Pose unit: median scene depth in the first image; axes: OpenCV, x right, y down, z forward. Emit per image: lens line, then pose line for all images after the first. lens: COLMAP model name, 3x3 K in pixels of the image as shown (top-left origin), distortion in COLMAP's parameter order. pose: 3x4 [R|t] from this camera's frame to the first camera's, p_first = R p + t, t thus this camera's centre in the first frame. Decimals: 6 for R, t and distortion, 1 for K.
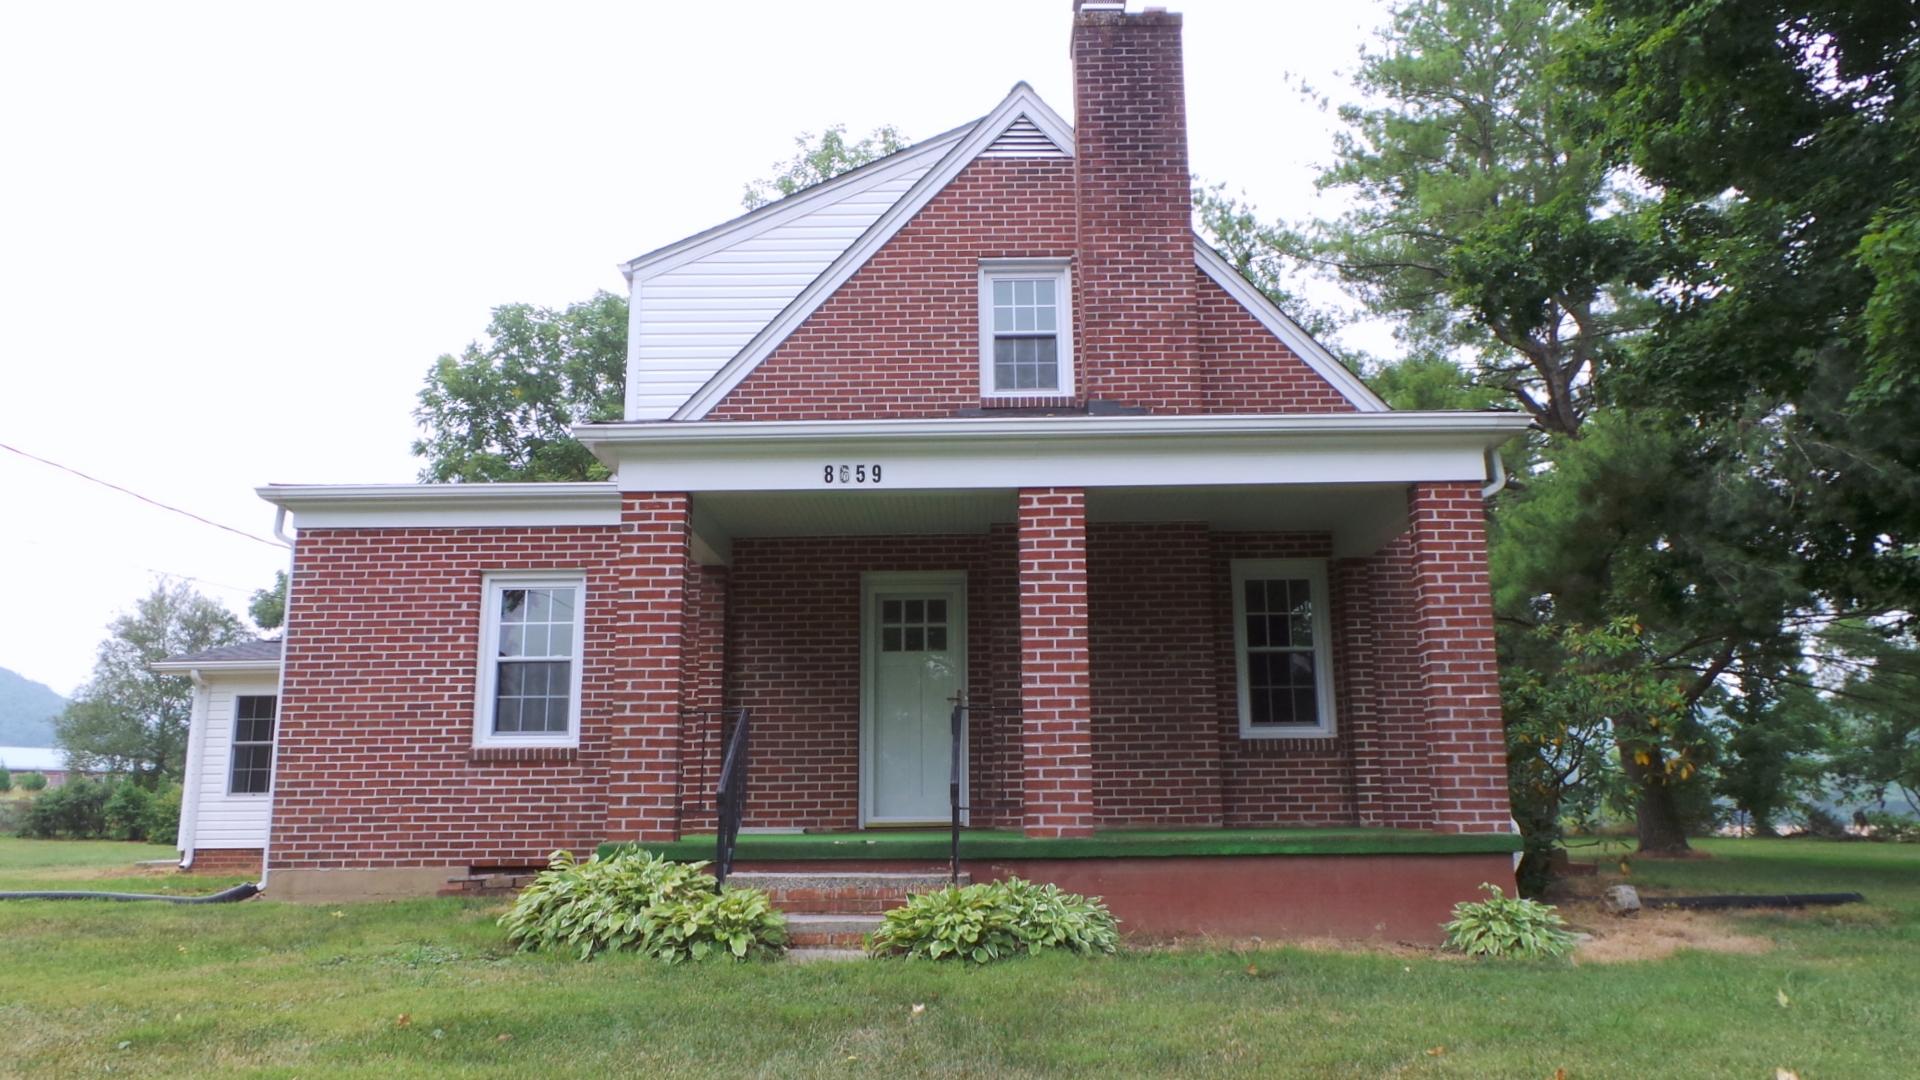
lens RADIAL K [[1304.3, 0, 960.0], [0, 1304.3, 540.0], [0, 0, 1]] dist [0.003040, -0.002710]
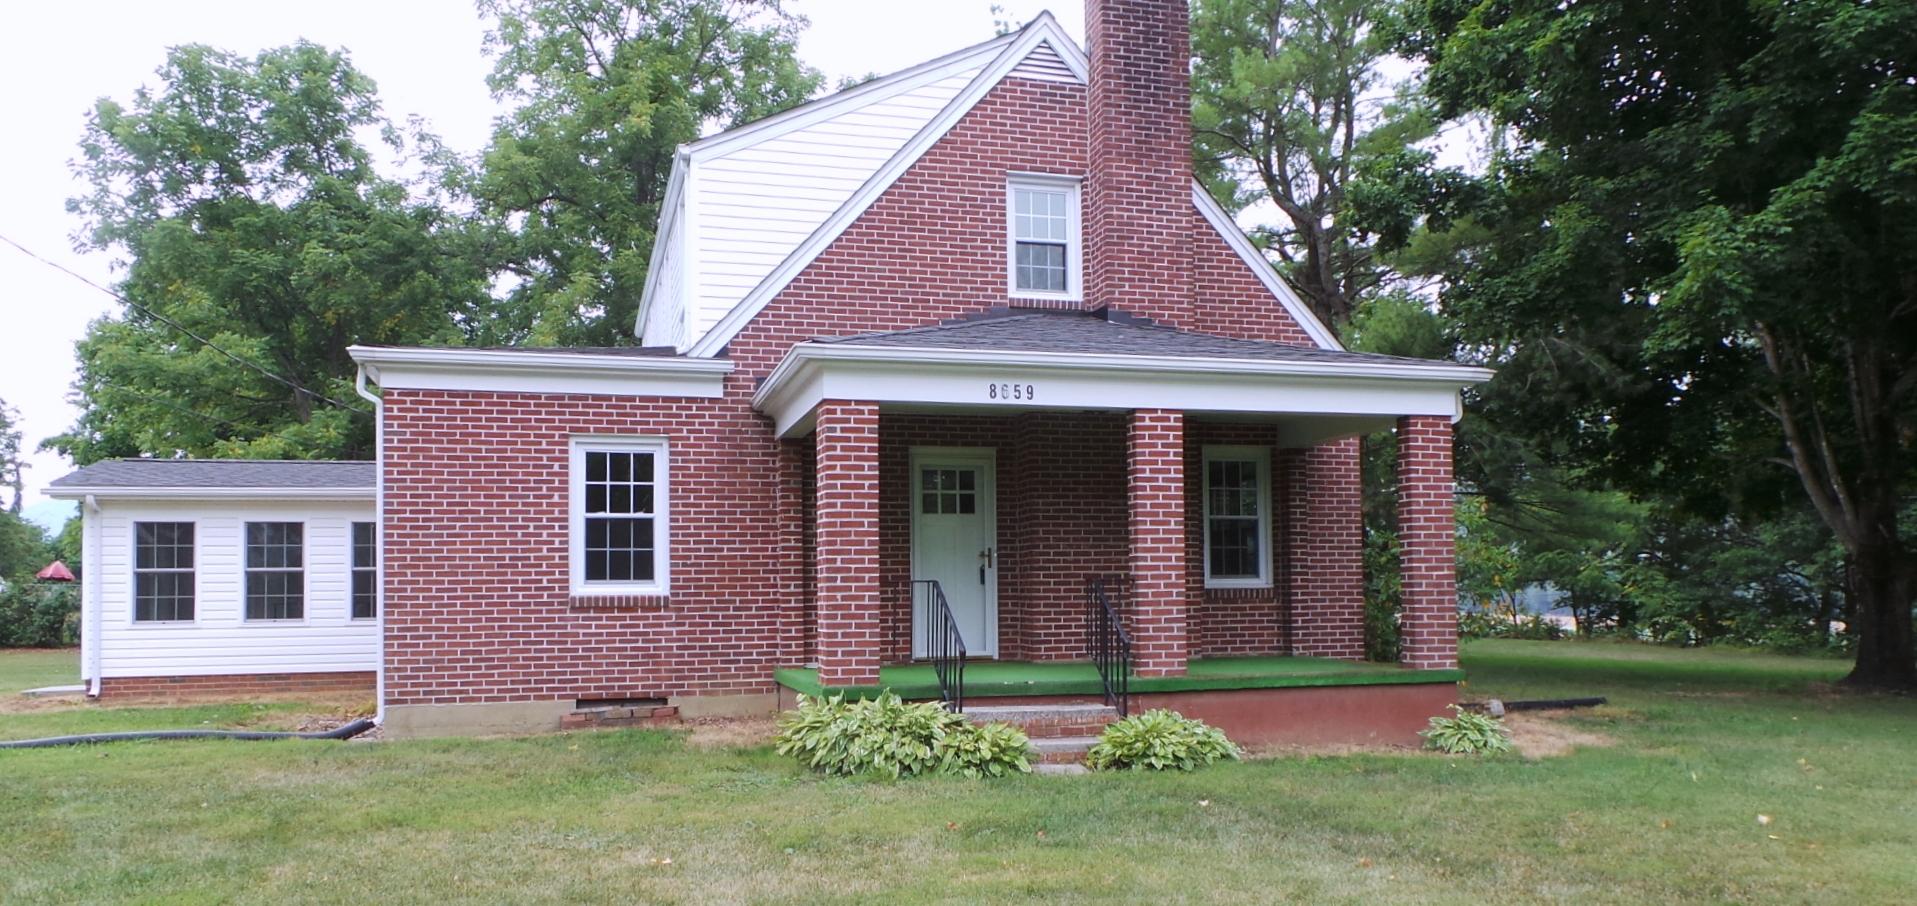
lens RADIAL K [[1366.6, 0, 958.9], [0, 1366.6, 528.6], [0, 0, 1]] dist [0.000434, -0.005888]
pose [[0.962967, 0.012983, 0.269307, -0.366952], [-0.053565, 0.988142, 0.143896, -0.081694], [-0.264245, -0.152993, 0.952244, -0.185914]]
